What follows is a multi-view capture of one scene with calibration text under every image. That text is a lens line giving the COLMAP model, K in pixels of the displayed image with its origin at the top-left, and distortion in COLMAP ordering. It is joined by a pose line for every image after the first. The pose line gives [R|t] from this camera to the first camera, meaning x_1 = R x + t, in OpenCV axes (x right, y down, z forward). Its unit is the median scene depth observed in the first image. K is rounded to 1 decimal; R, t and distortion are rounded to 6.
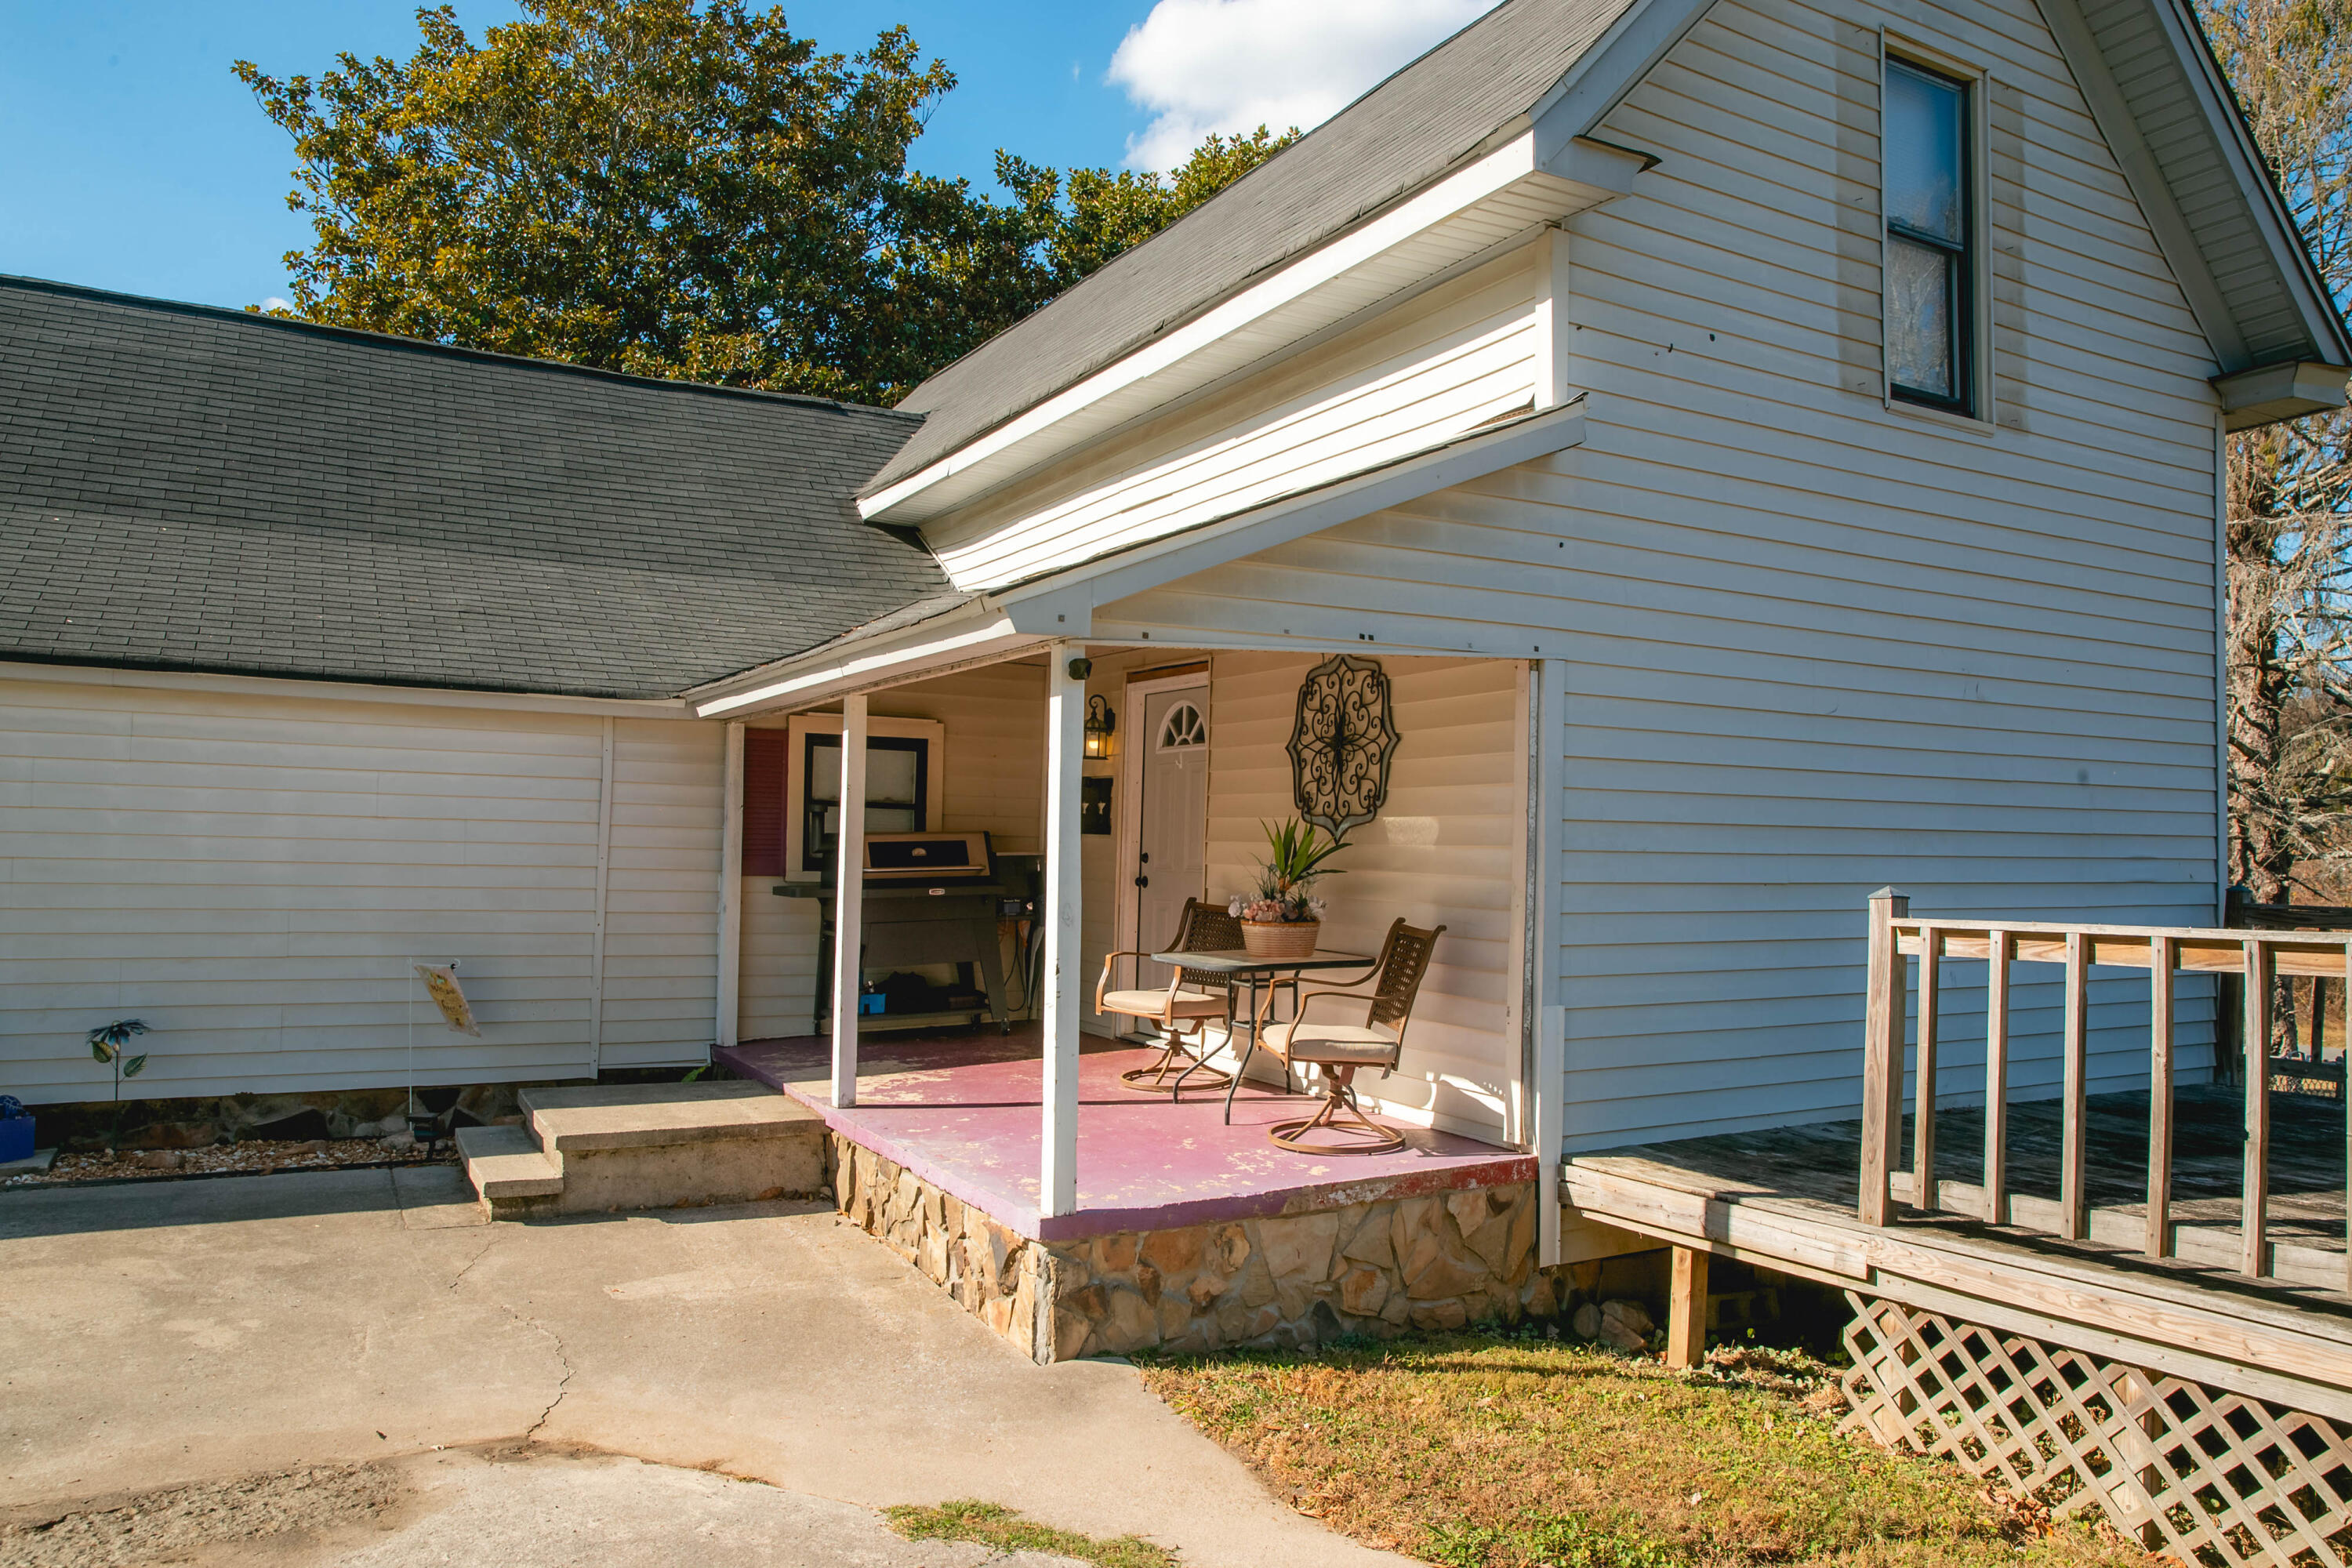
lens RADIAL K [[1628.6, 0, 1163.6], [0, 1628.6, 784.7], [0, 0, 1]] dist [-0.107815, 0.087358]
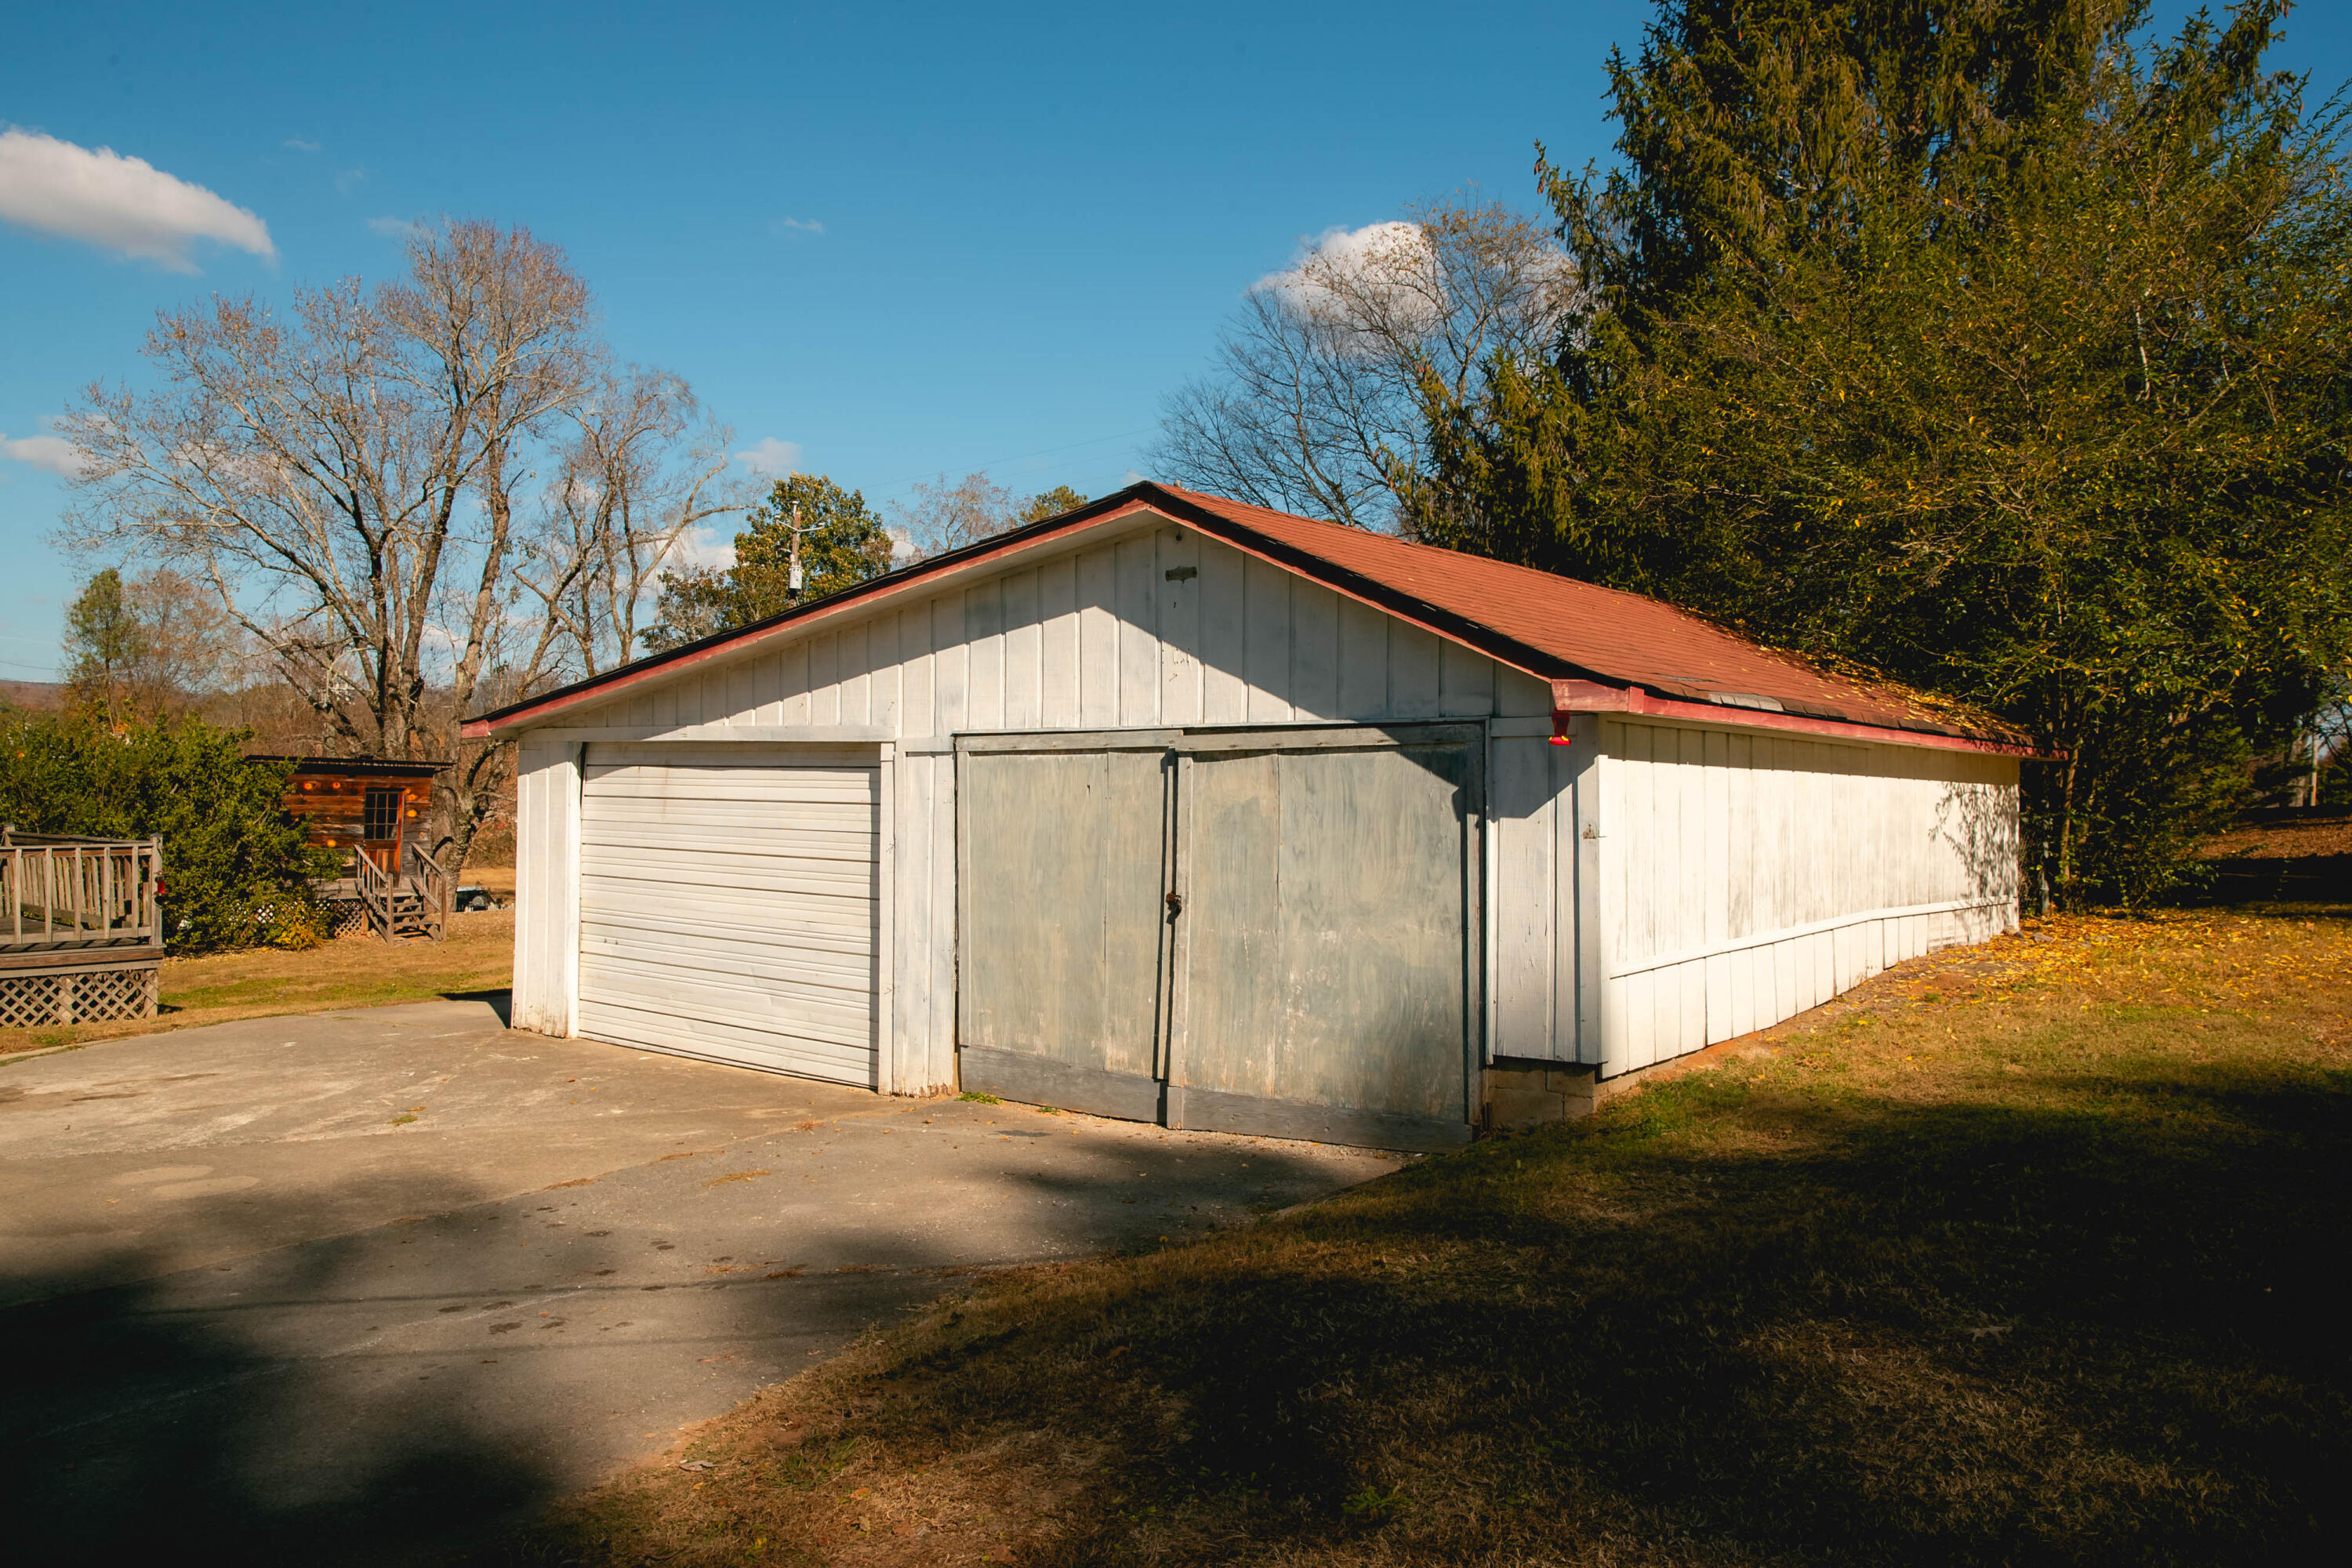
lens RADIAL K [[1788.0, 0, 1176.0], [0, 1788.0, 784.0], [0, 0, 1]] dist [-0.093058, 0.099722]
pose [[-0.326672, -0.022815, 0.944862, -2.568634], [-0.063886, 0.997955, 0.002010, -0.137881], [-0.942976, -0.059707, -0.327461, 0.009627]]
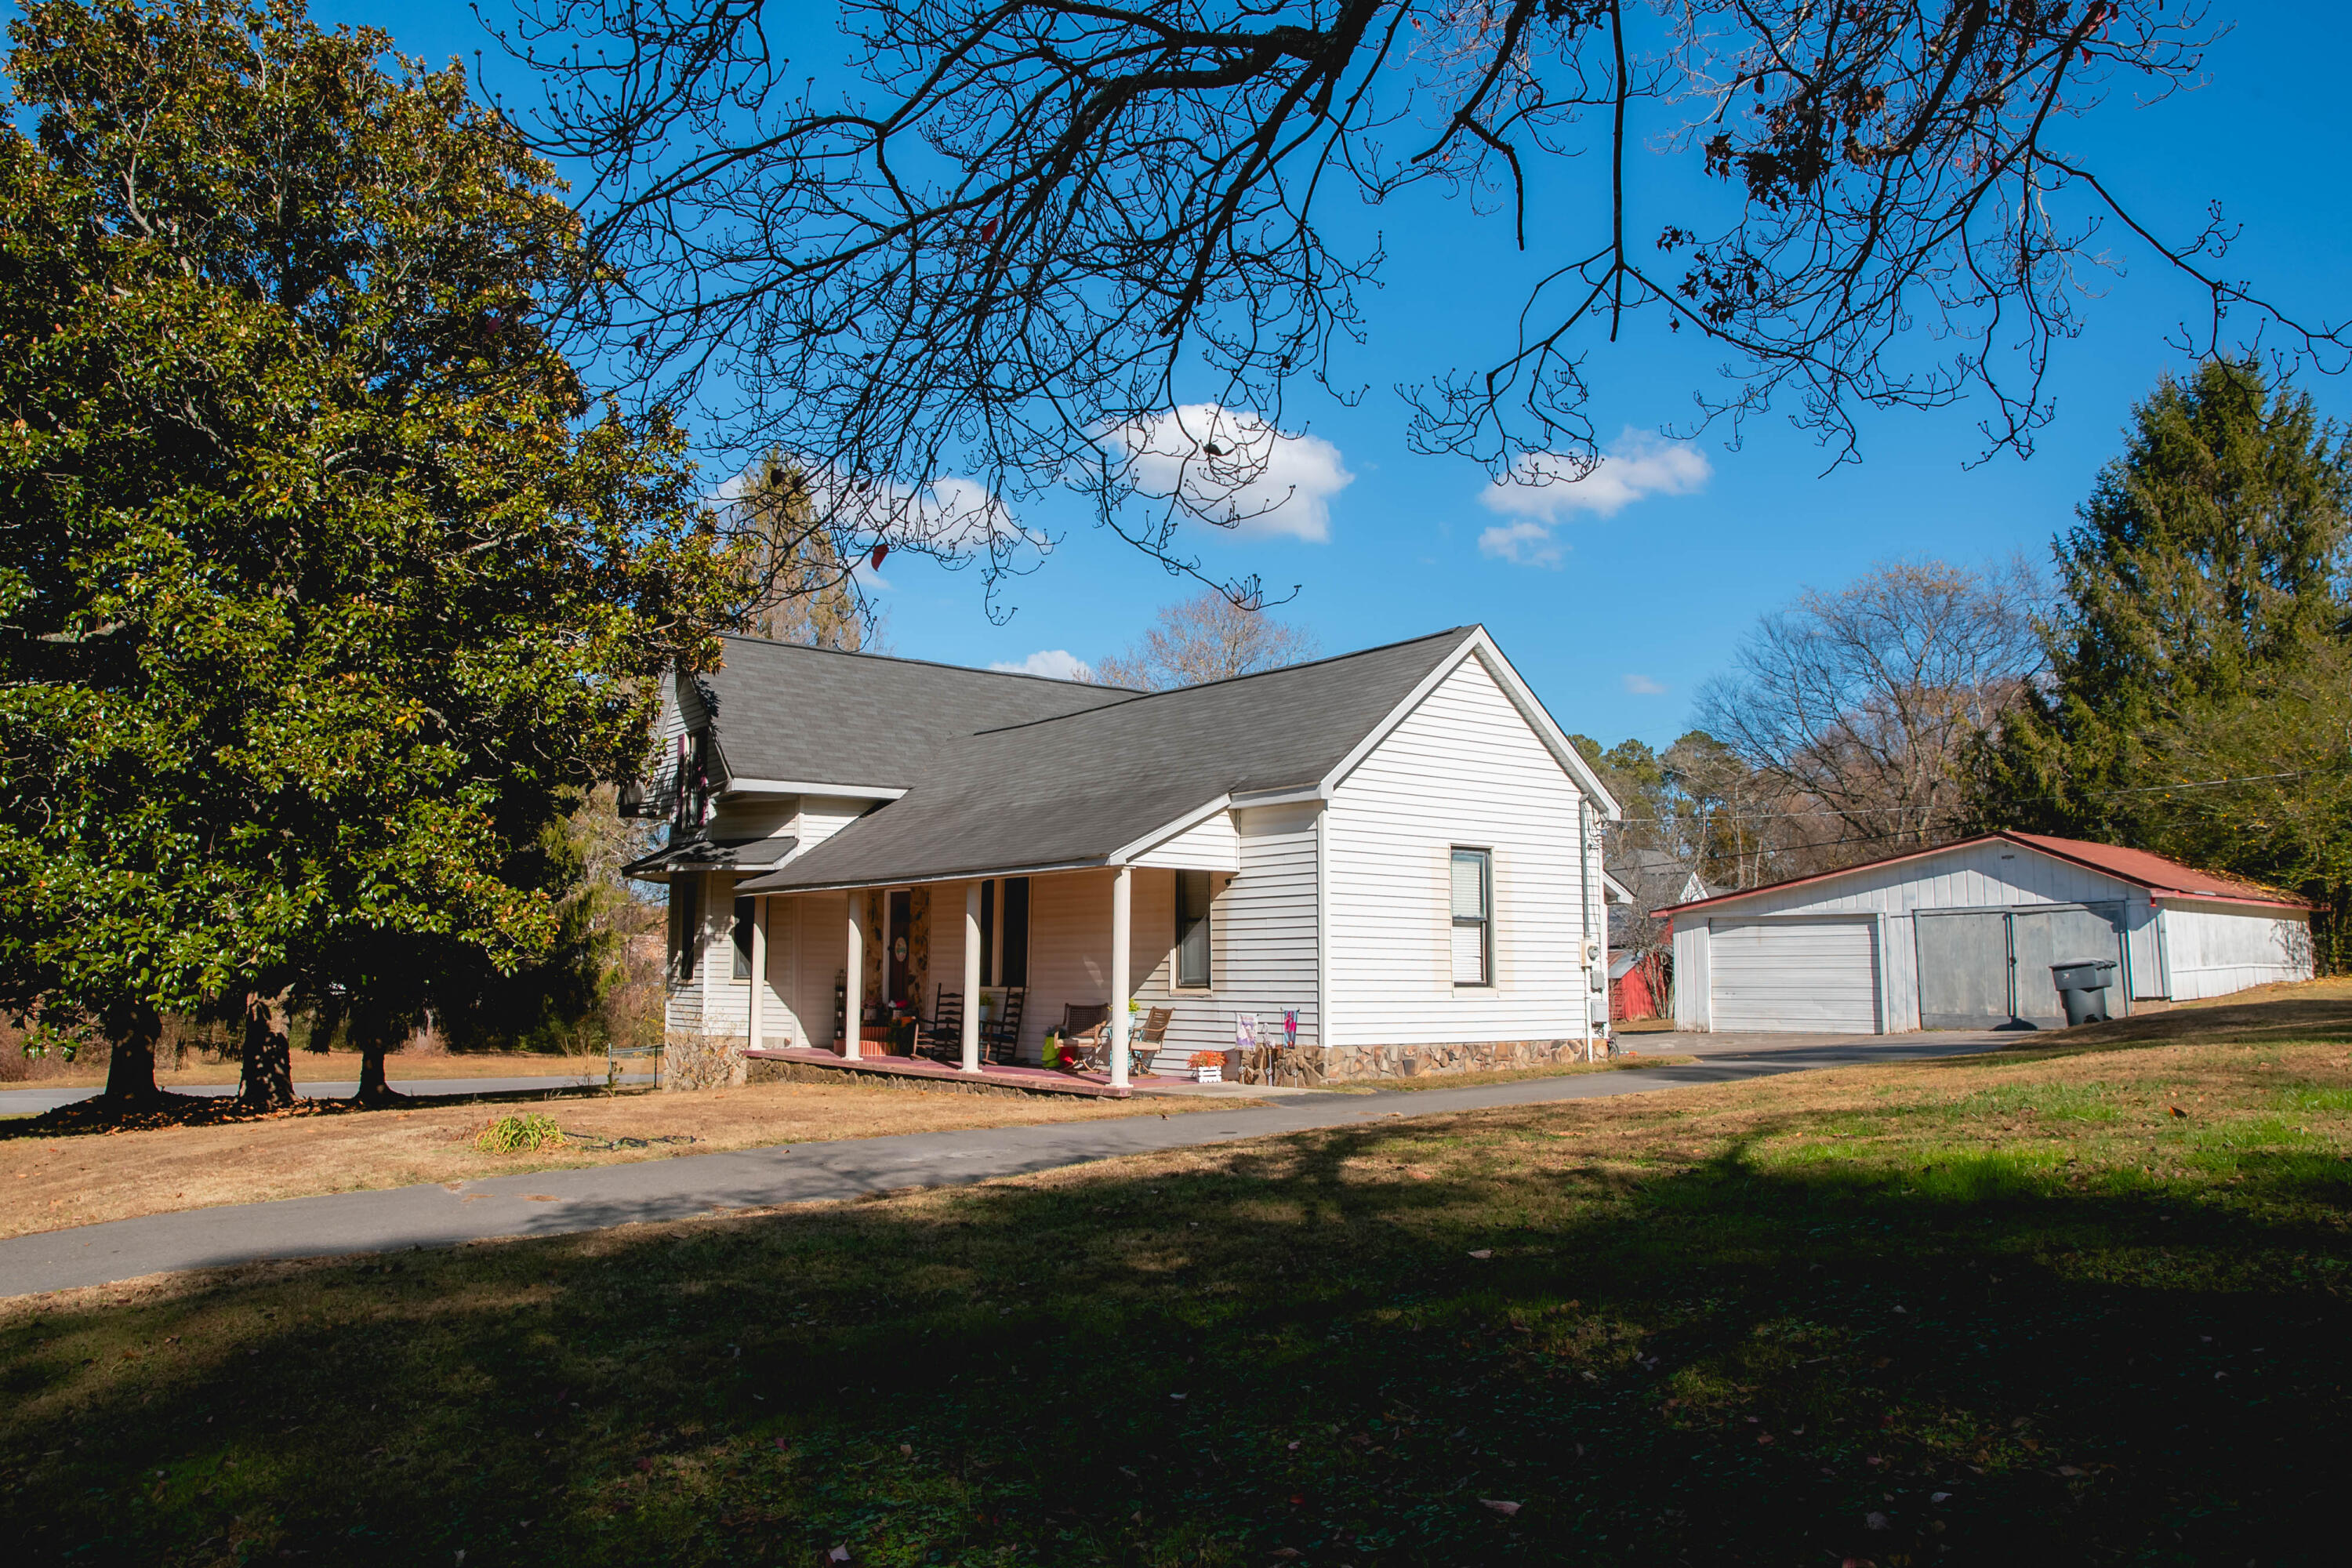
lens RADIAL K [[1695.0, 0, 1125.5], [0, 1695.0, 789.3], [0, 0, 1]] dist [-0.104682, 0.076828]
pose [[-0.122432, 0.088825, 0.988494, -5.347678], [-0.050012, 0.994170, -0.095529, 0.055272], [-0.991216, -0.061132, -0.117275, 2.472426]]
